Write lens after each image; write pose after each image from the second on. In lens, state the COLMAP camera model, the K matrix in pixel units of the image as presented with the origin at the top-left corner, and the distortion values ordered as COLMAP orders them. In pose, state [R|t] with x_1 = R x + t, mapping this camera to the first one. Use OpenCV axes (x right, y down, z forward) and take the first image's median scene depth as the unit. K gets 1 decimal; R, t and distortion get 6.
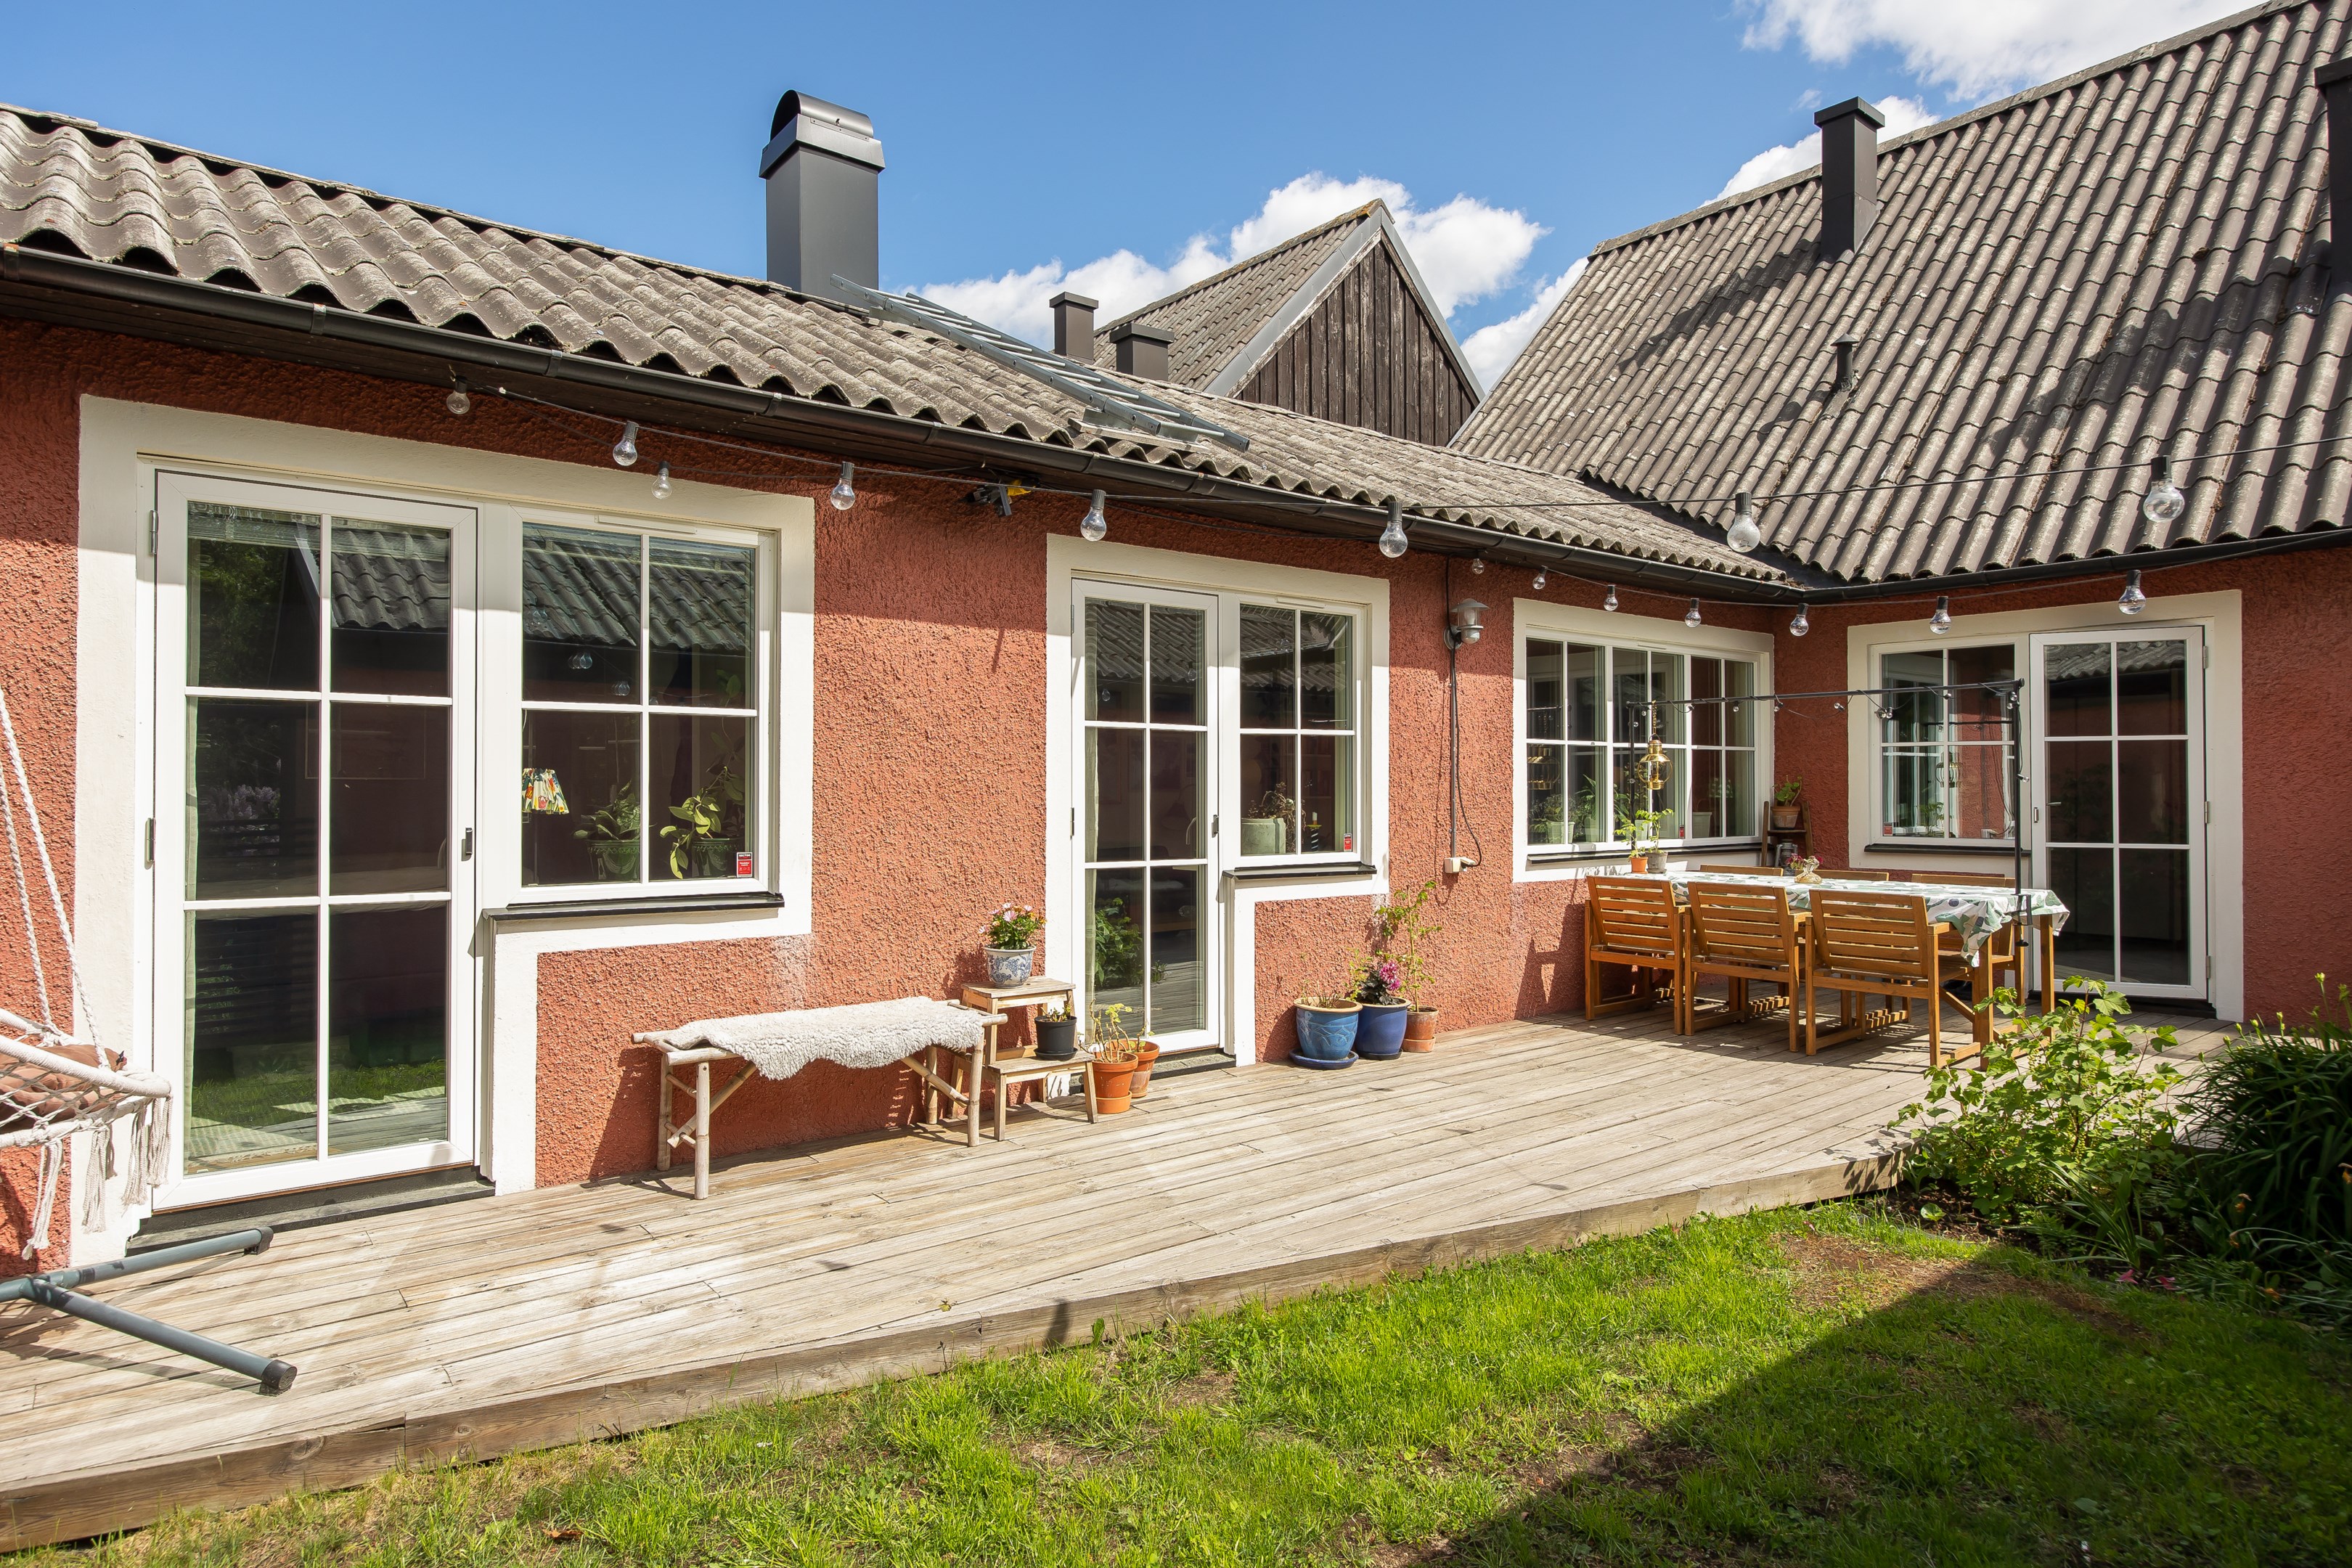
lens RADIAL K [[1313.3, 0, 1168.4], [0, 1313.3, 787.9], [0, 0, 1]] dist [-0.004478, -0.000419]
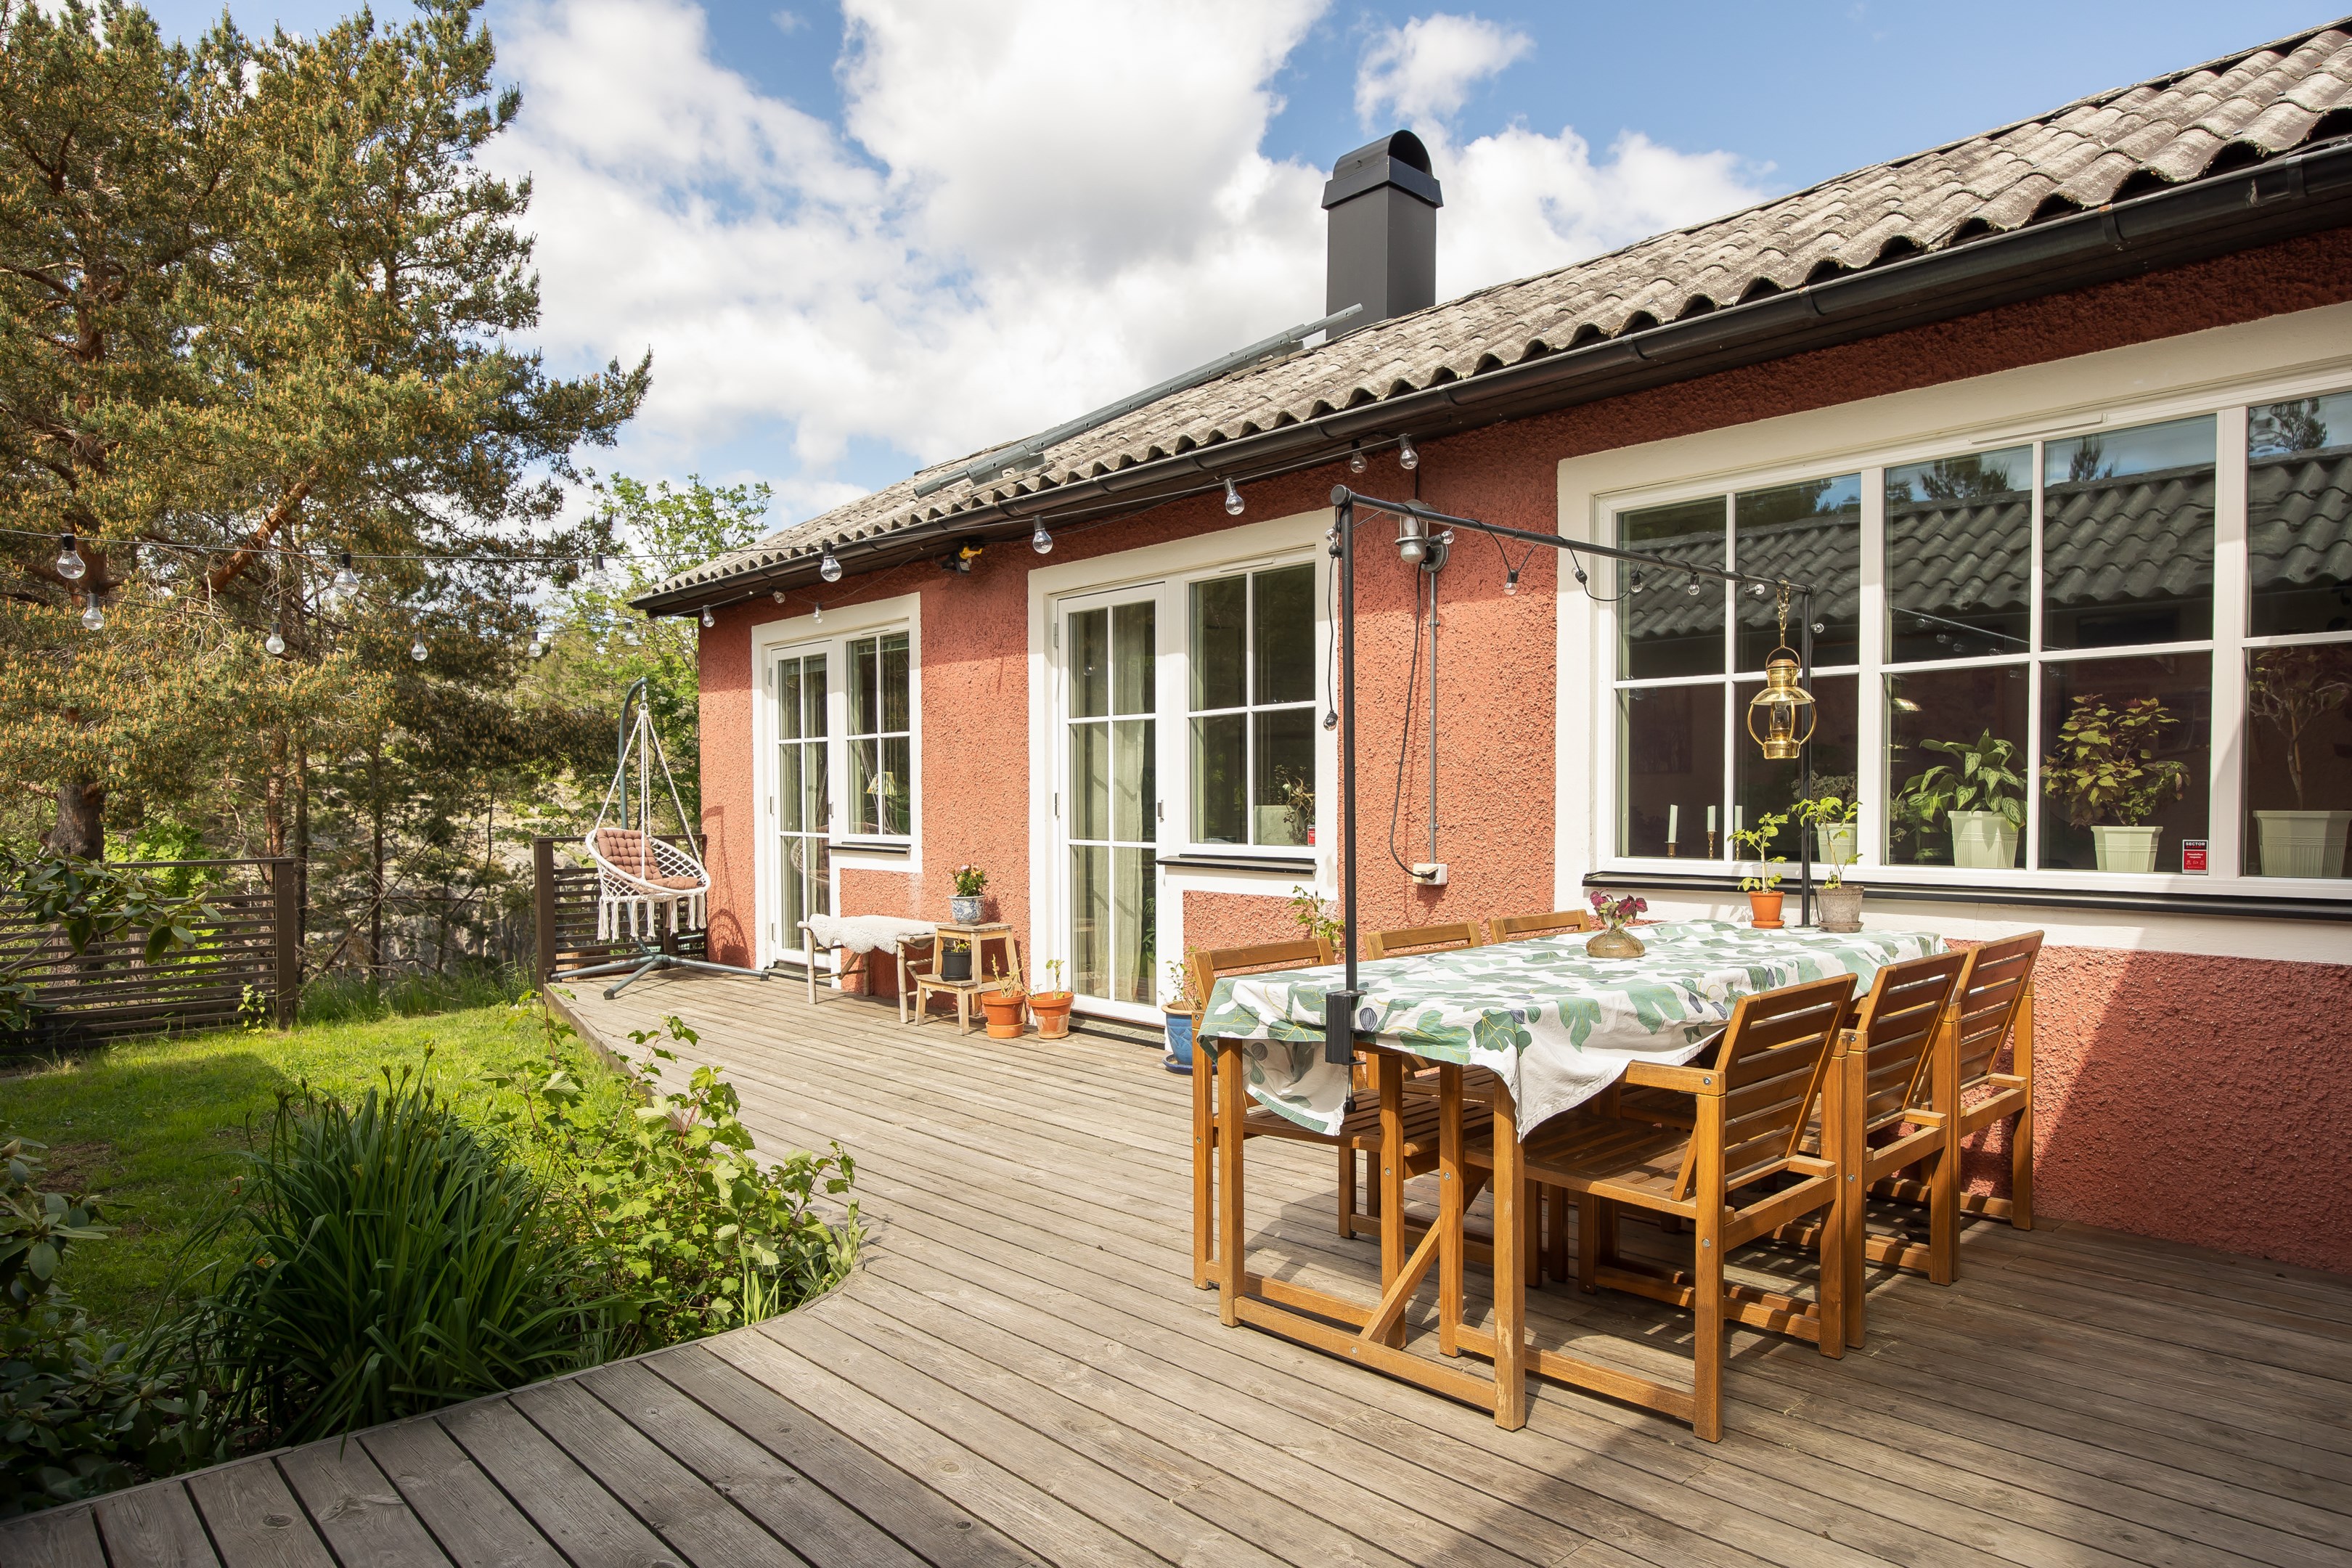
lens RADIAL K [[1473.4, 0, 1172.2], [0, 1473.4, 787.0], [0, 0, 1]] dist [-0.001523, -0.004325]
pose [[0.070273, 0.005442, -0.997513, 0.979815], [0.022657, 0.999718, 0.007051, 0.002030], [0.997270, -0.023097, 0.070130, 0.777495]]
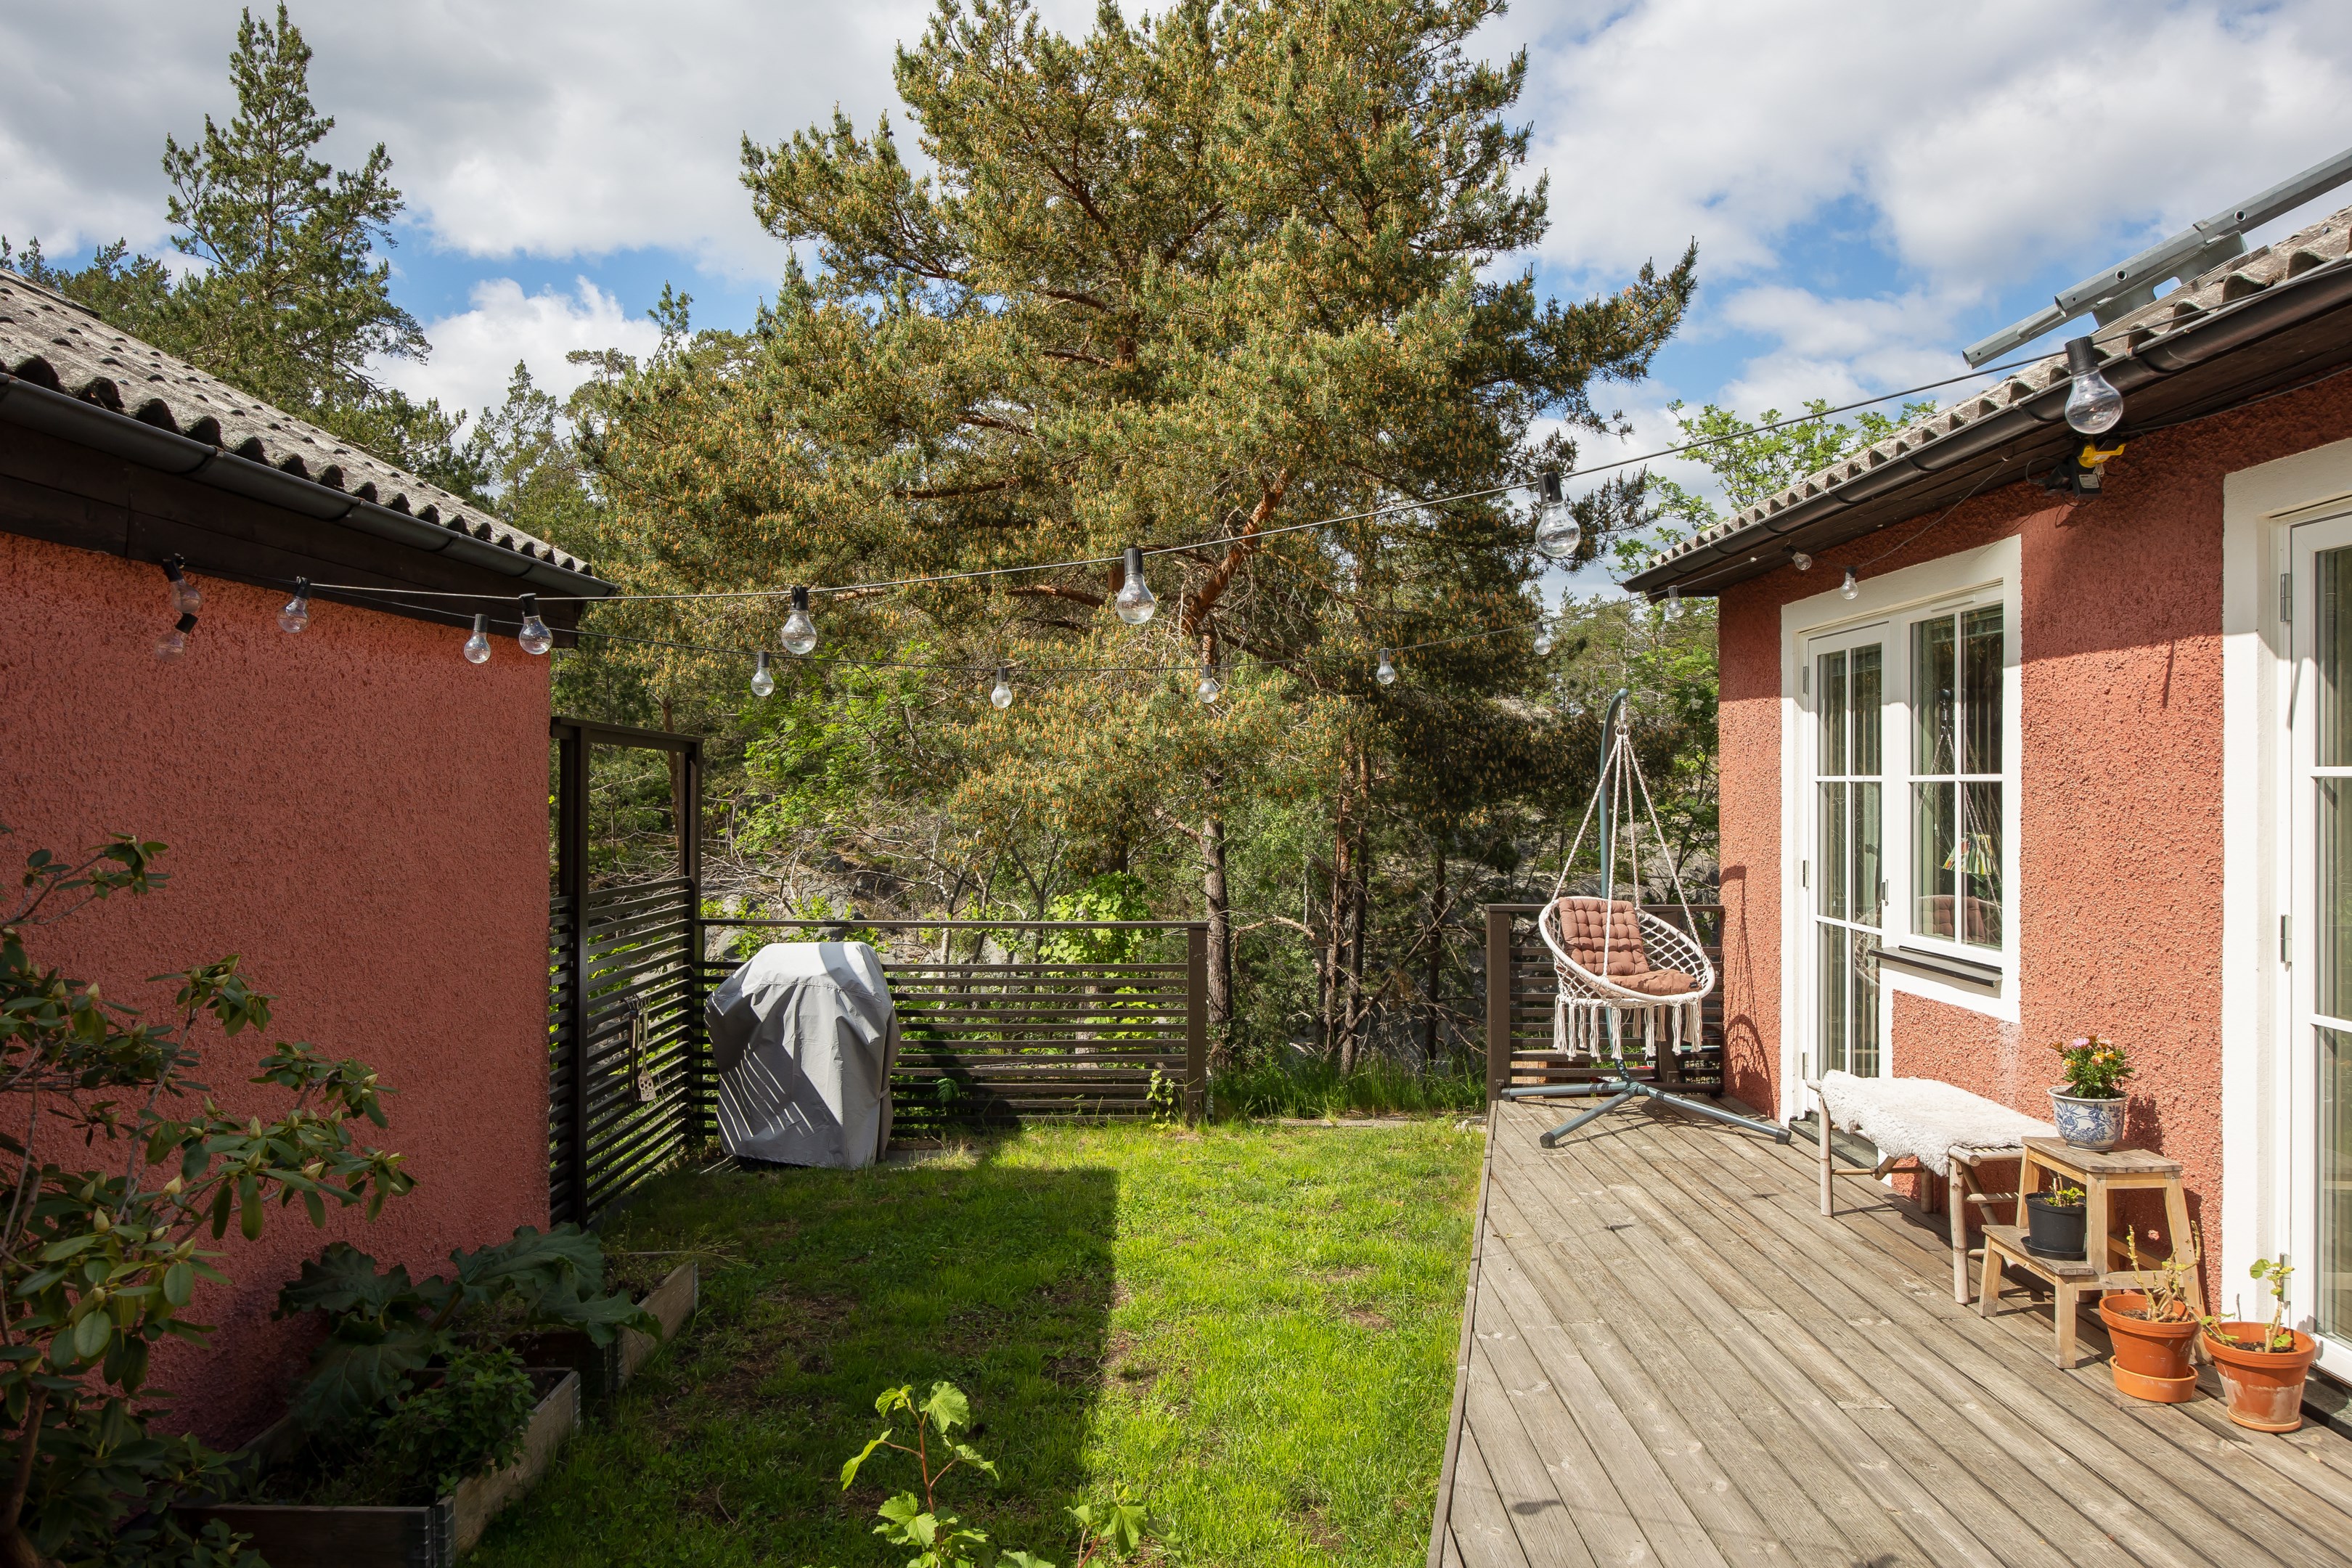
lens RADIAL K [[1604.3, 0, 1170.0], [0, 1604.3, 772.2], [0, 0, 1]] dist [-0.009407, -0.002502]
pose [[-0.624880, 0.009264, -0.780666, 0.622287], [0.021531, 0.999754, -0.005370, -0.043550], [0.780424, -0.020165, -0.624926, 0.814320]]
